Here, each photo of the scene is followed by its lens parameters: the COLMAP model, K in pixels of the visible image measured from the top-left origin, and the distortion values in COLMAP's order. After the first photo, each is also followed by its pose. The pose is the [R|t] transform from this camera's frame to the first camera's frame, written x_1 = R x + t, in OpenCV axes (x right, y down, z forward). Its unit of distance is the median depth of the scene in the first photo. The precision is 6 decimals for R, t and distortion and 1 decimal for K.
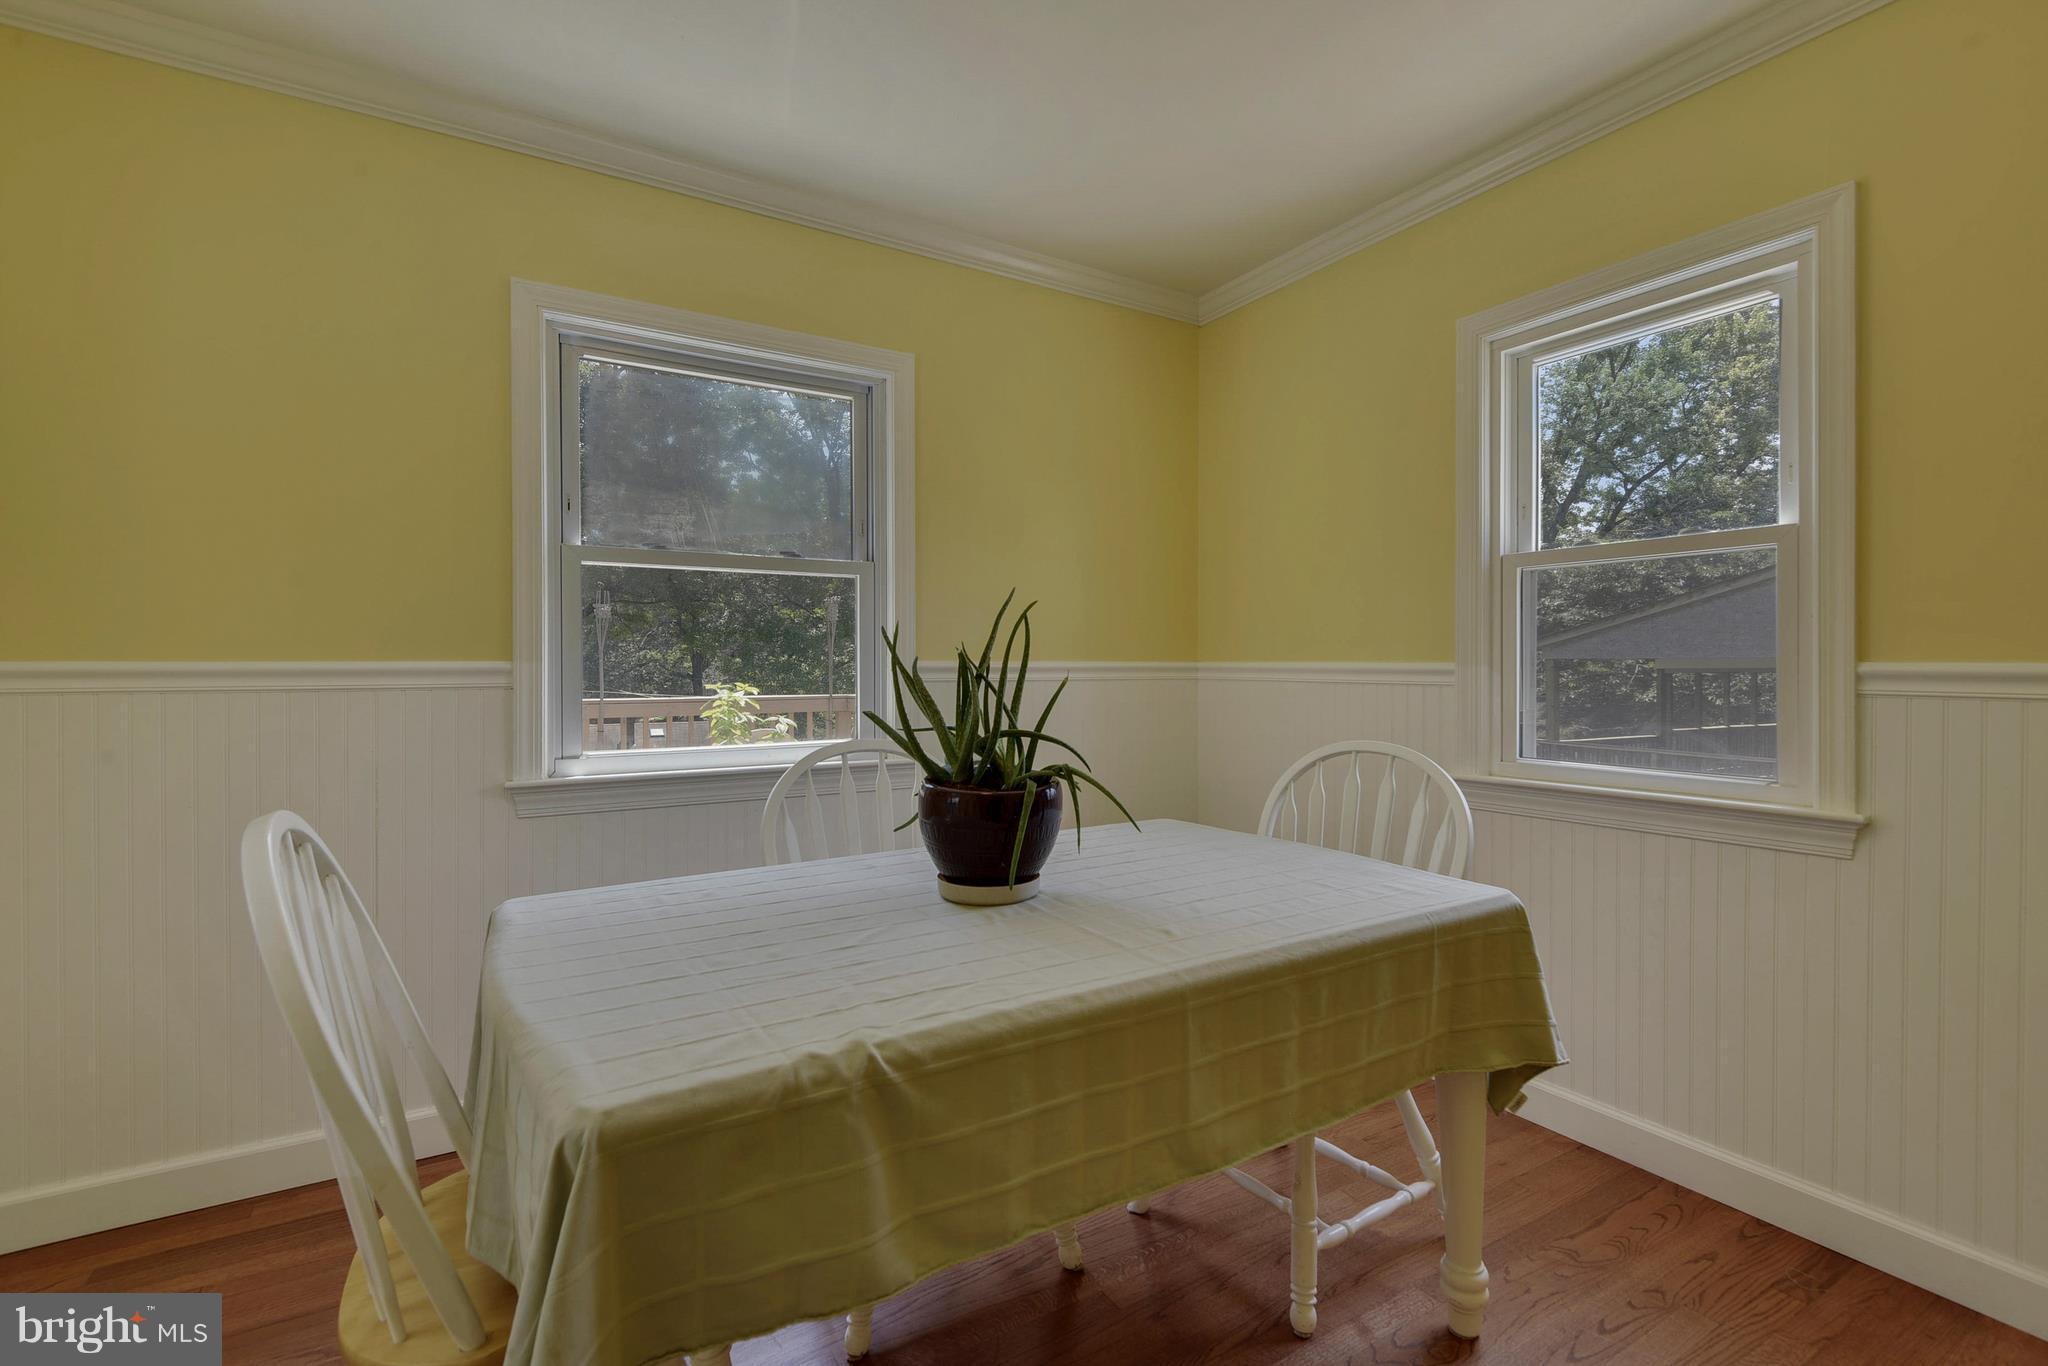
lens RADIAL K [[907.6, 0, 1029.1], [0, 907.6, 688.0], [0, 0, 1]] dist [-0.018012, -0.027215]
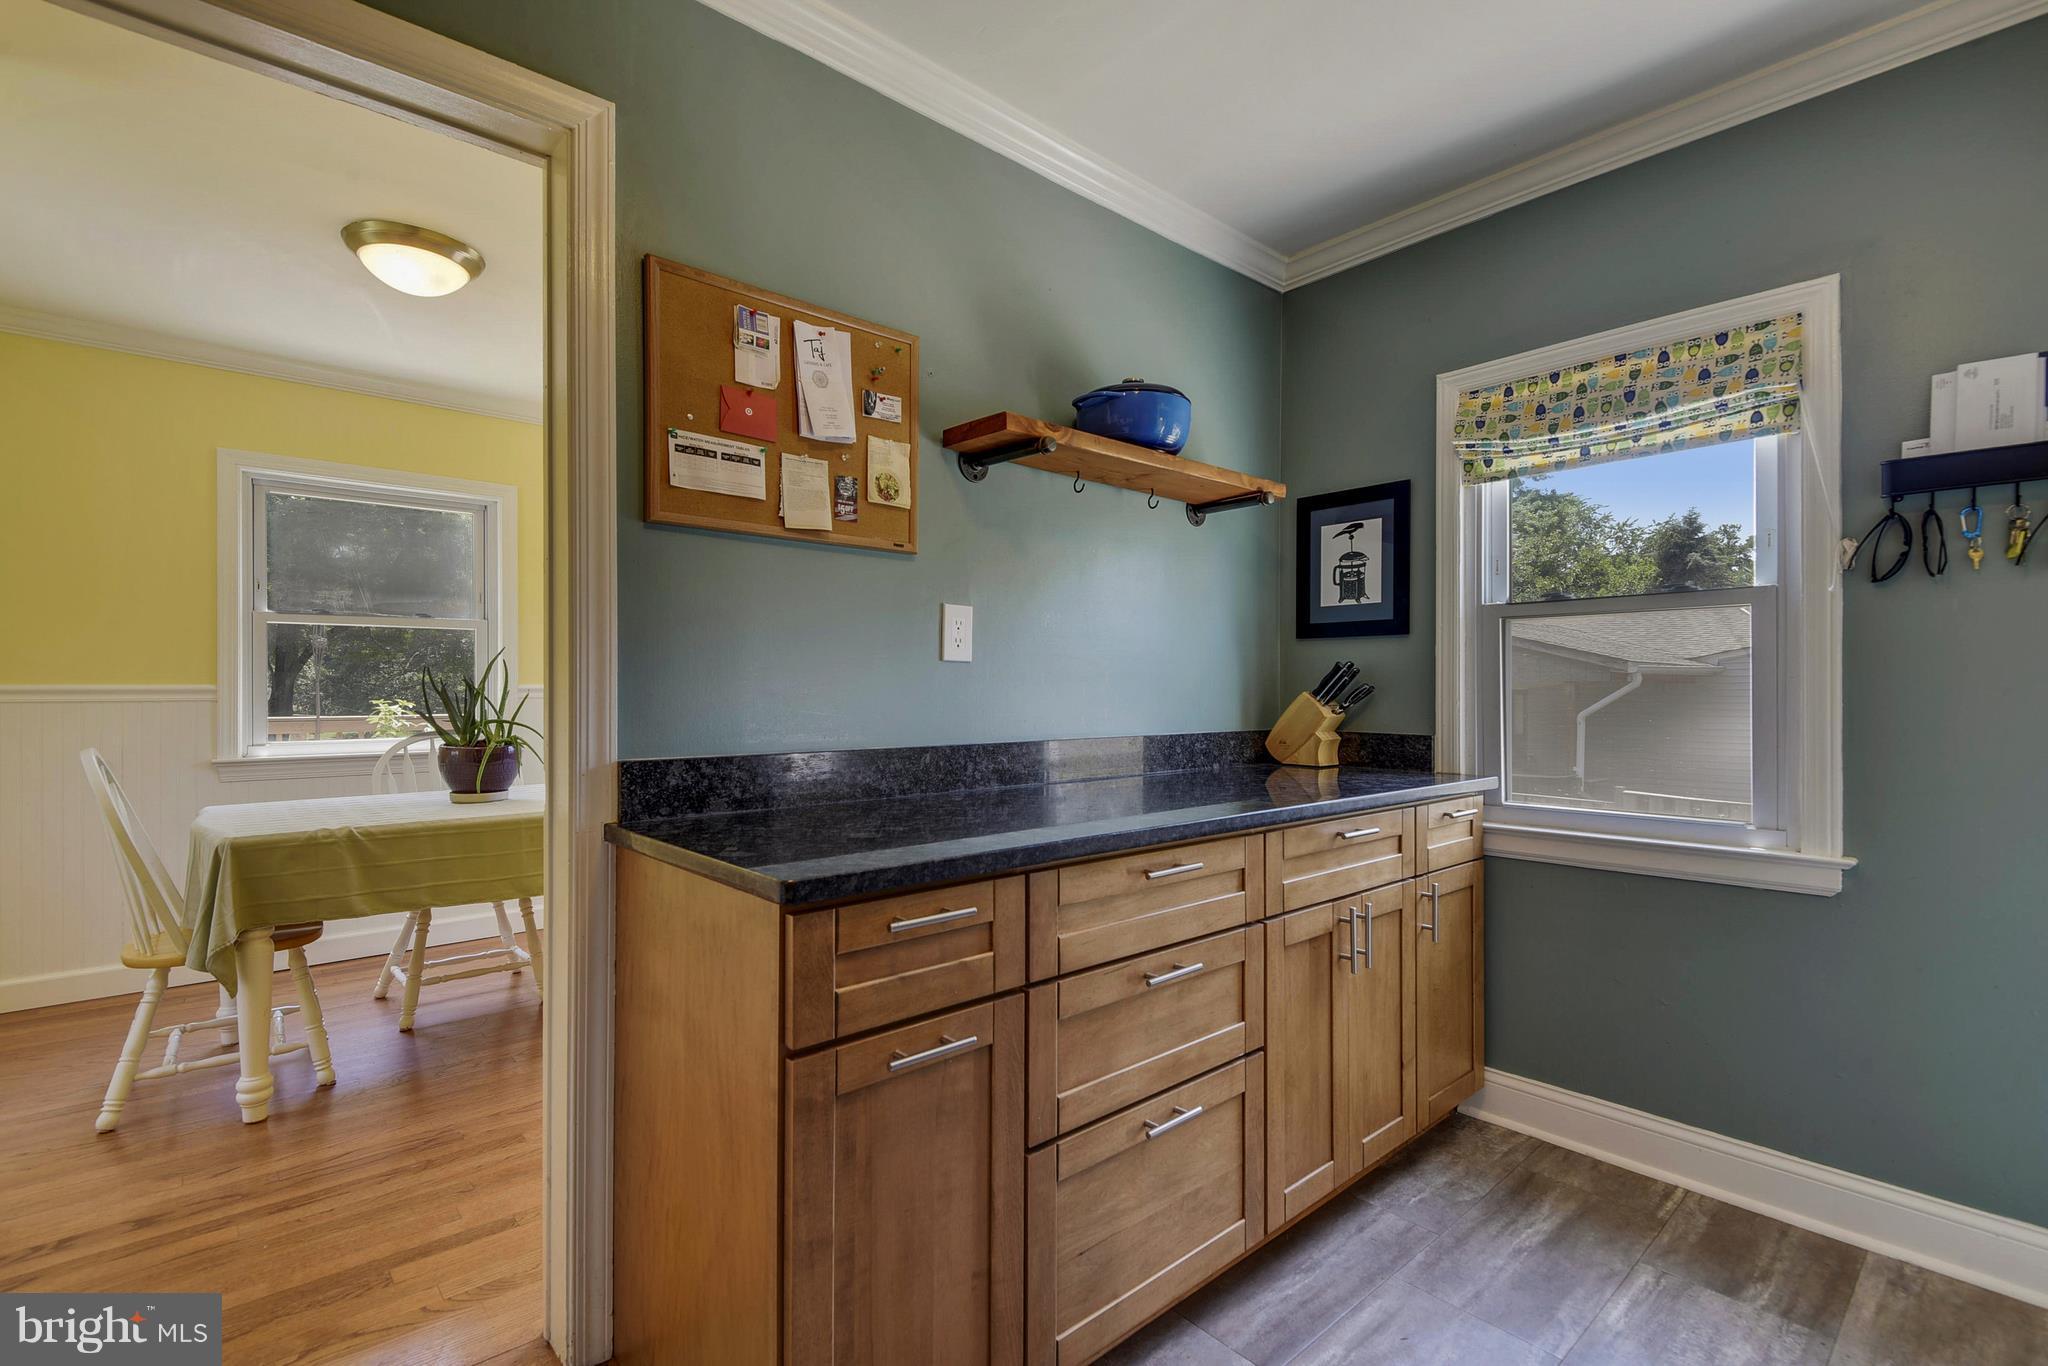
lens RADIAL K [[926.4, 0, 1026.7], [0, 926.4, 688.9], [0, 0, 1]] dist [0.034789, -0.021546]
pose [[0.985751, 0.002180, 0.168199, 0.787331], [0.001960, 0.999699, -0.024443, 0.029632], [-0.168201, 0.024424, 0.985450, -1.246876]]
